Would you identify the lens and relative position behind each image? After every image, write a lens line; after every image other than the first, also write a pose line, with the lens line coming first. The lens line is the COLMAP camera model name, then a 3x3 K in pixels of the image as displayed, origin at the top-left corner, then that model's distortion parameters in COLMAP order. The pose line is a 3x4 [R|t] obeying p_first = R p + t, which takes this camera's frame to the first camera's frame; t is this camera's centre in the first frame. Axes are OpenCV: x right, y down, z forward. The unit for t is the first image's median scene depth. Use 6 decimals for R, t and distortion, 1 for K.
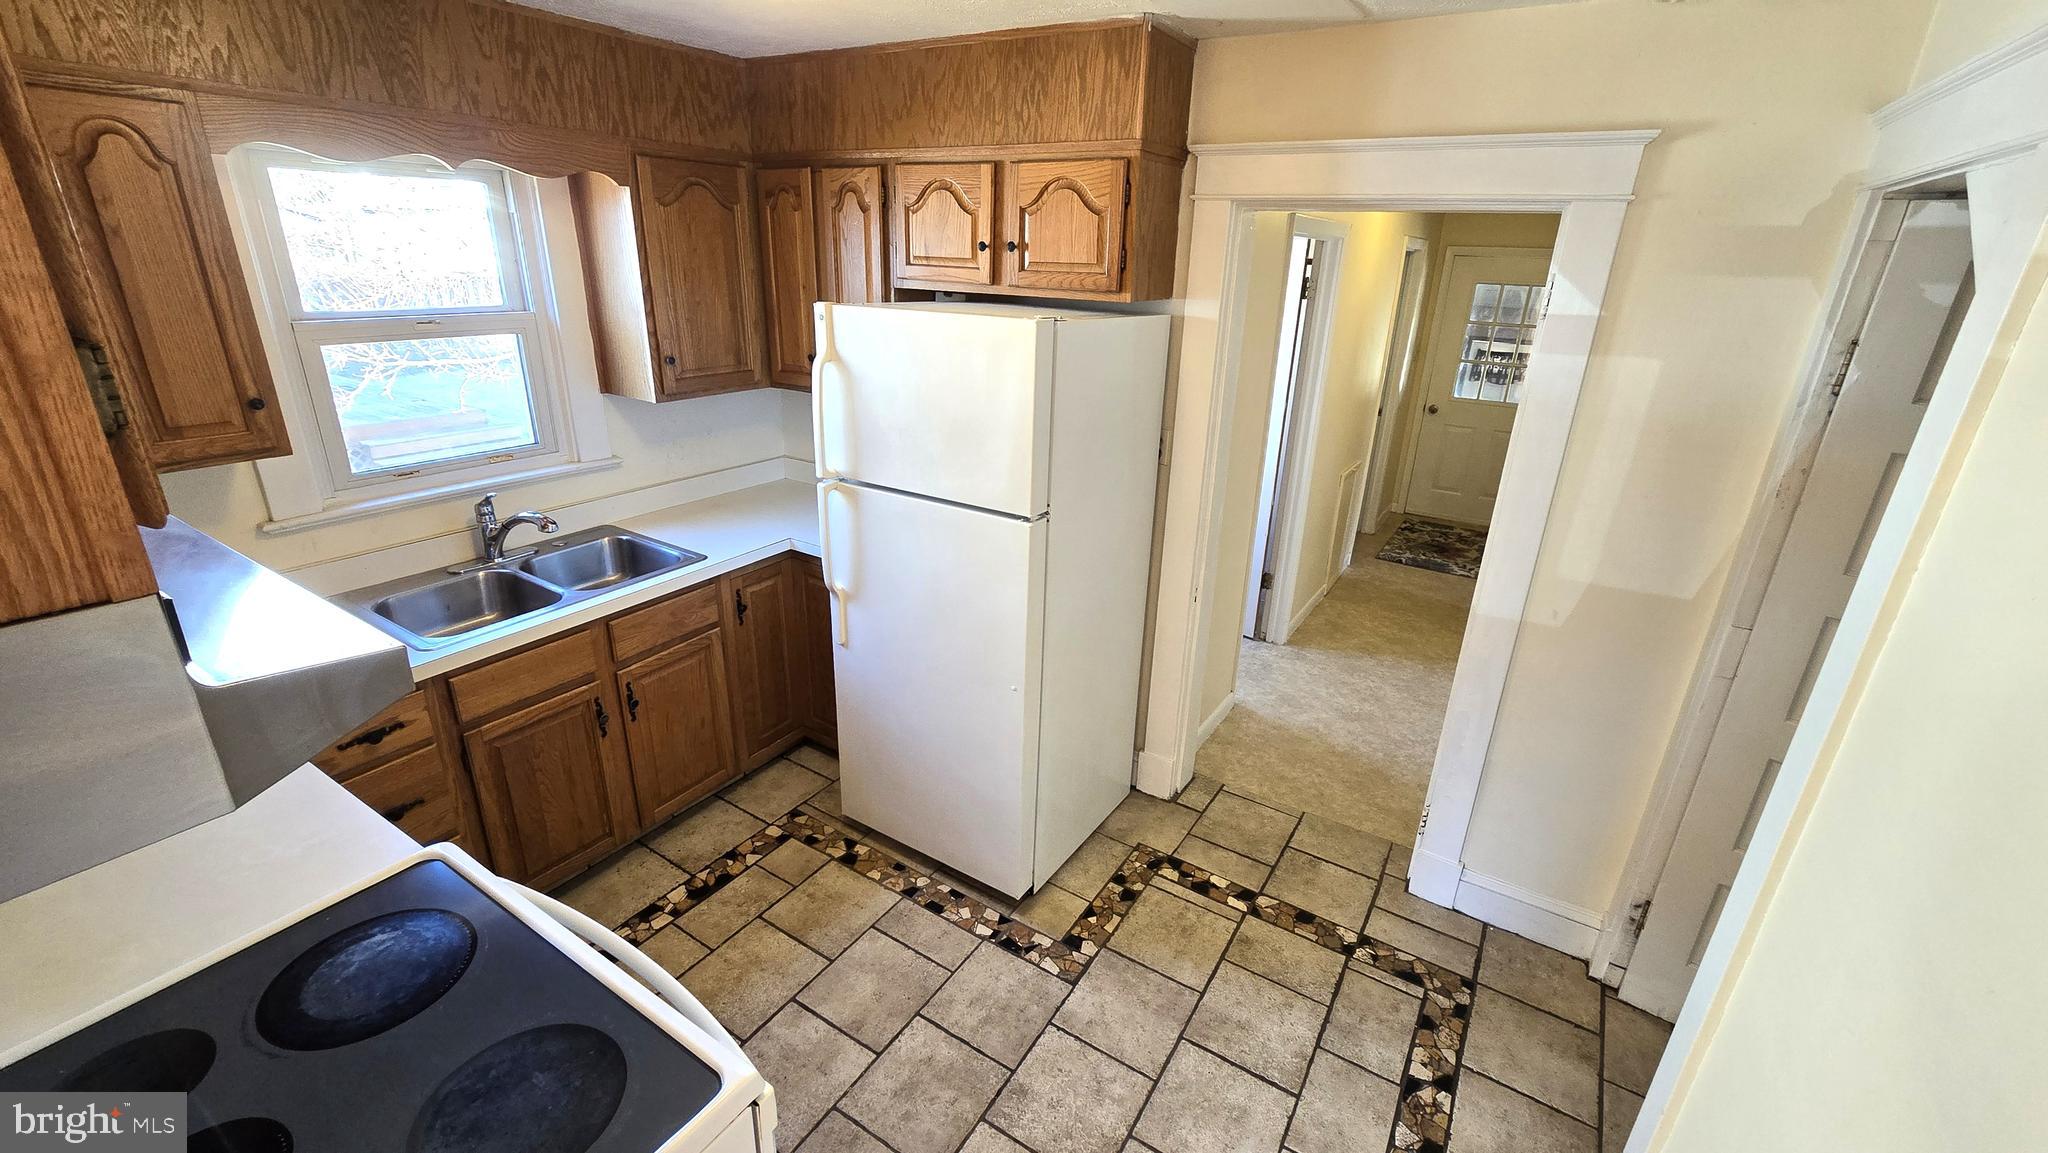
lens RADIAL K [[842.9, 0, 1029.7], [0, 842.9, 574.5], [0, 0, 1]] dist [0.003111, 0.000797]
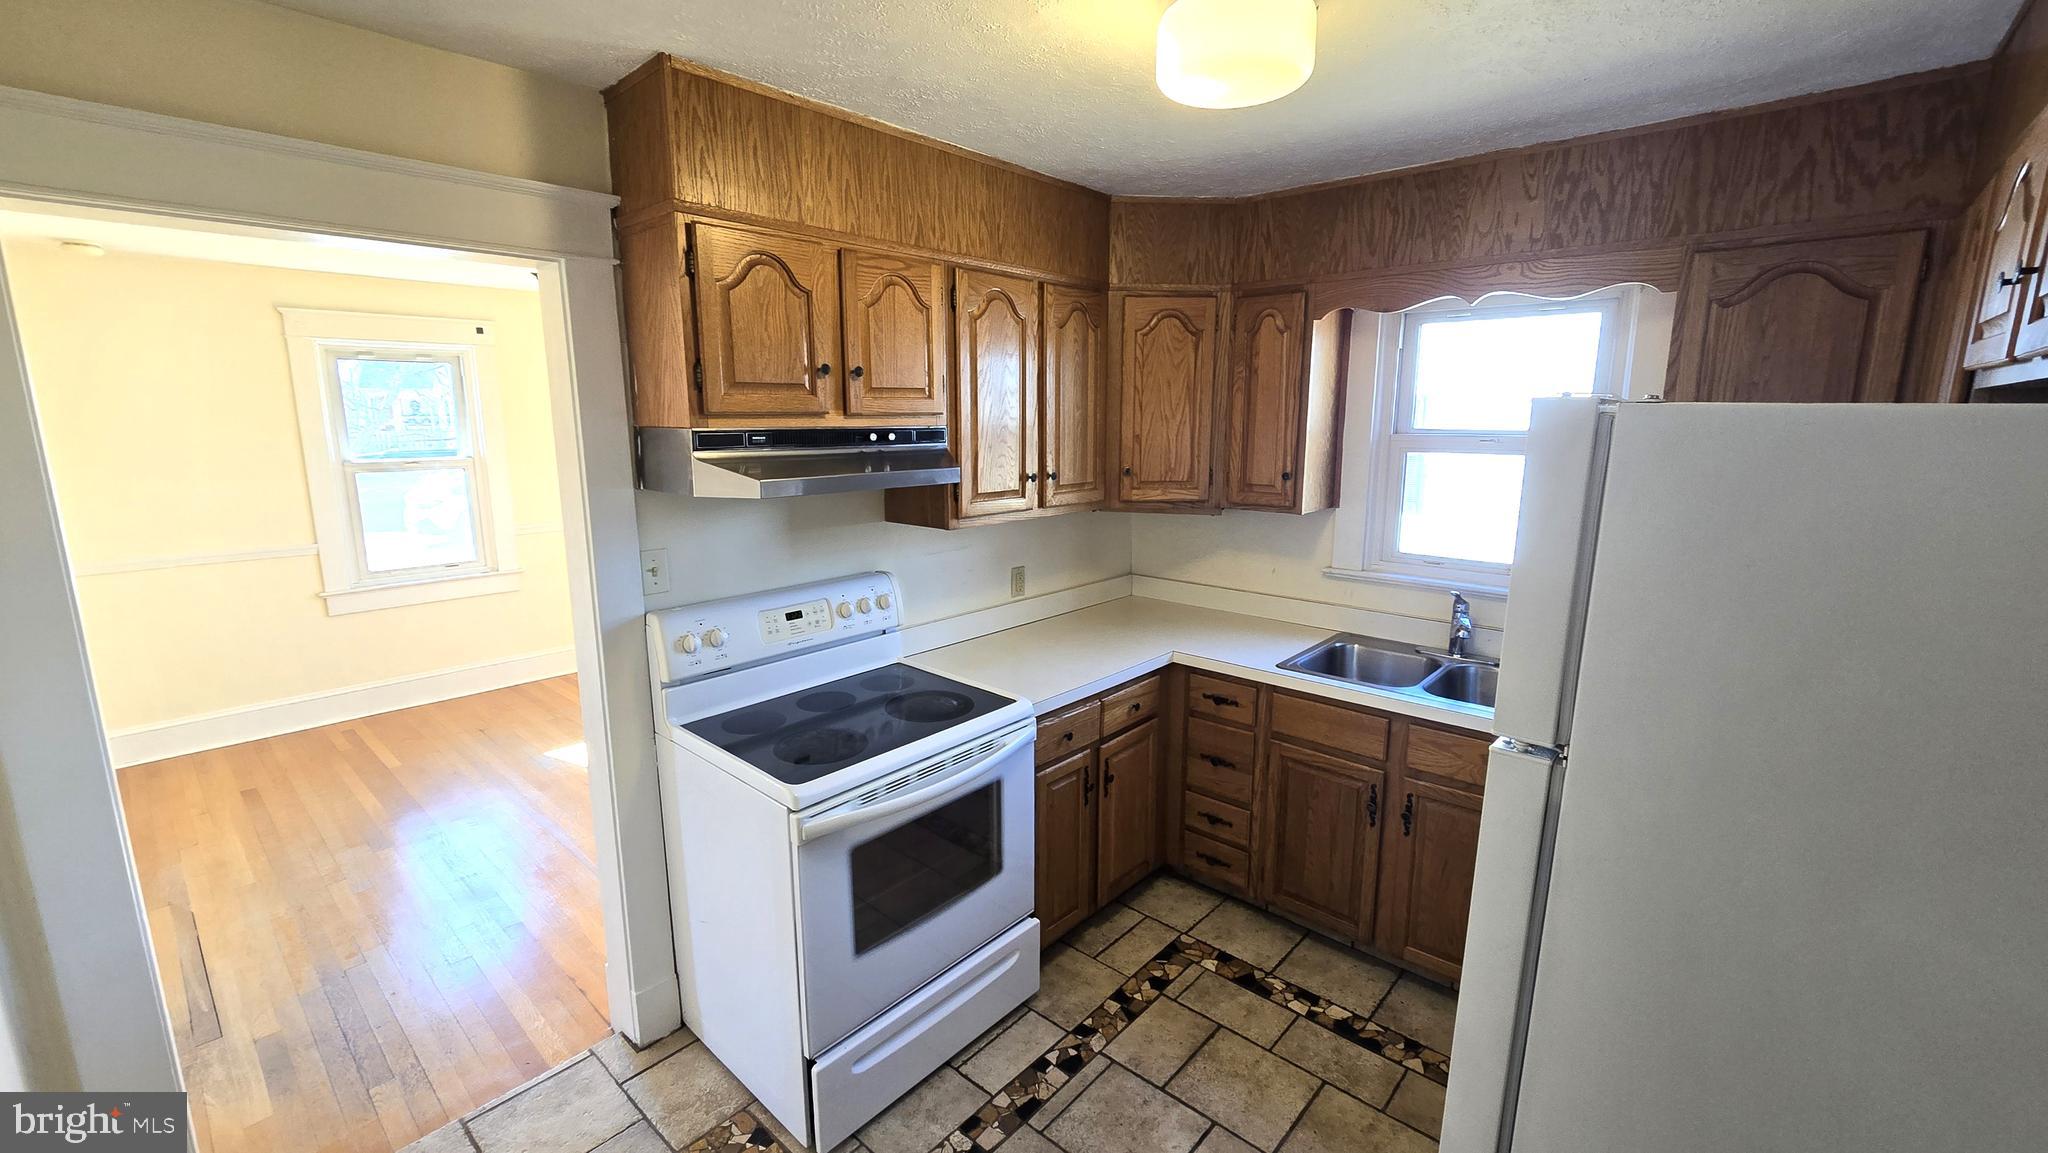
lens RADIAL K [[842.9, 0, 1031.4], [0, 842.9, 571.9], [0, 0, 1]] dist [0.003111, 0.000797]
pose [[-0.161600, 0.152750, -0.974963, 0.540903], [-0.362910, 0.909522, 0.202649, -0.153333], [0.917705, 0.386572, -0.091544, 0.644888]]
